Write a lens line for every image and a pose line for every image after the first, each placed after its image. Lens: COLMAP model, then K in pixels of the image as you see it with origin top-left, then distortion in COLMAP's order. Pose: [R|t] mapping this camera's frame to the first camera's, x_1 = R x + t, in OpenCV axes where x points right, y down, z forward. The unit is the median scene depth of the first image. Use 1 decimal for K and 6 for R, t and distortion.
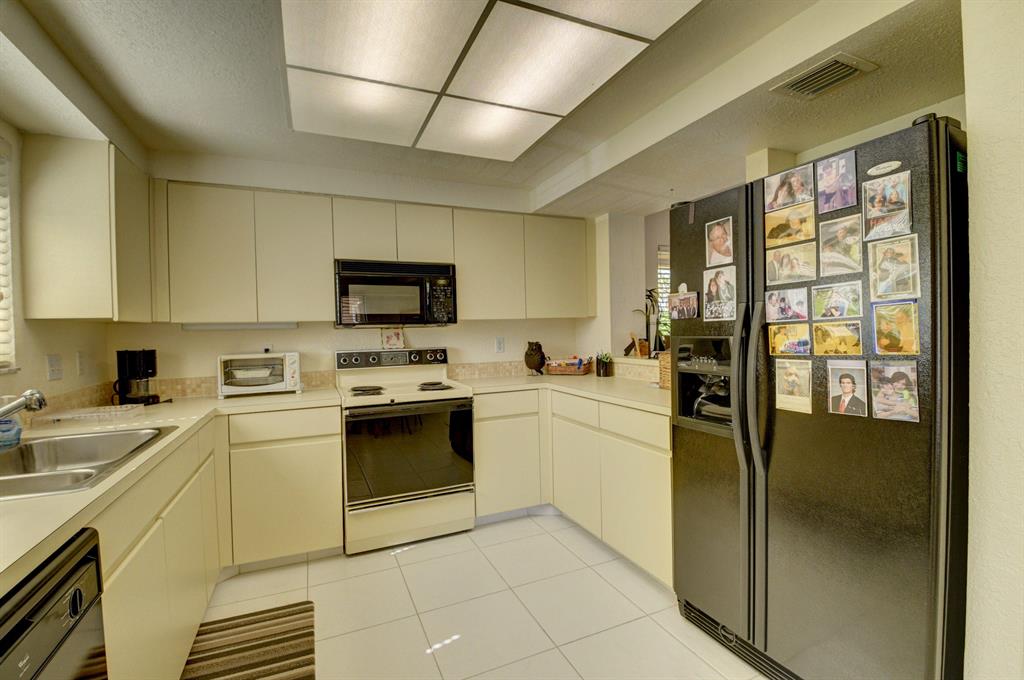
lens RADIAL K [[448.2, 0, 512.0], [0, 448.2, 340.0], [0, 0, 1]] dist [0.016526, -0.030710]
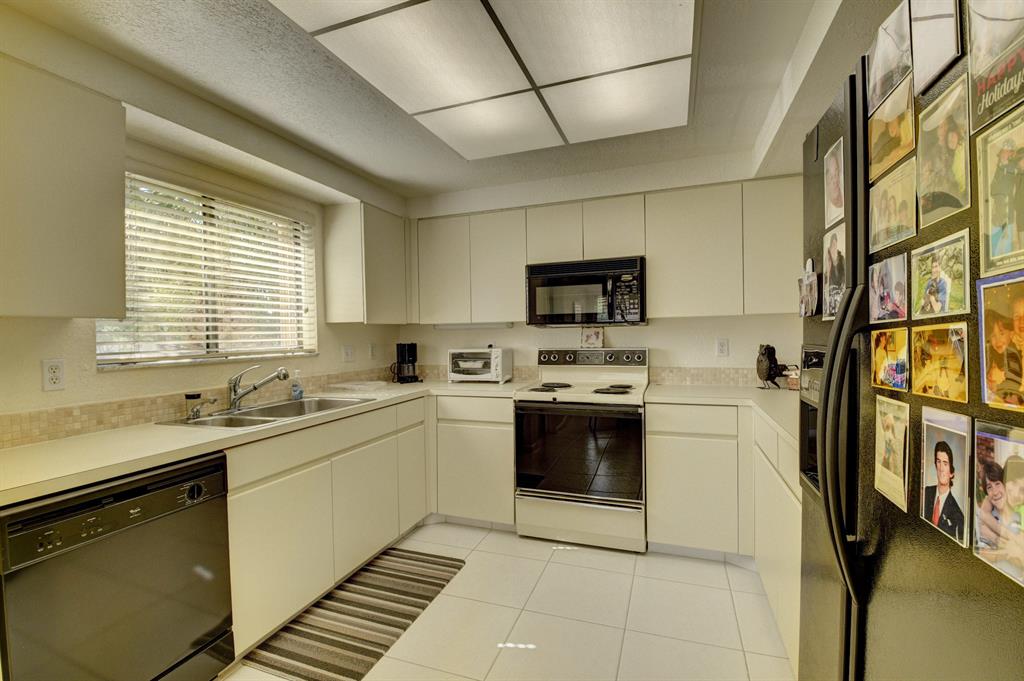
lens RADIAL K [[450.1, 0, 510.6], [0, 450.1, 341.0], [0, 0, 1]] dist [0.017423, -0.025472]
pose [[0.723720, 0.021370, -0.689763, 0.356032], [-0.013128, 0.999766, 0.017200, -0.012825], [0.689969, -0.003393, 0.723831, 0.184436]]
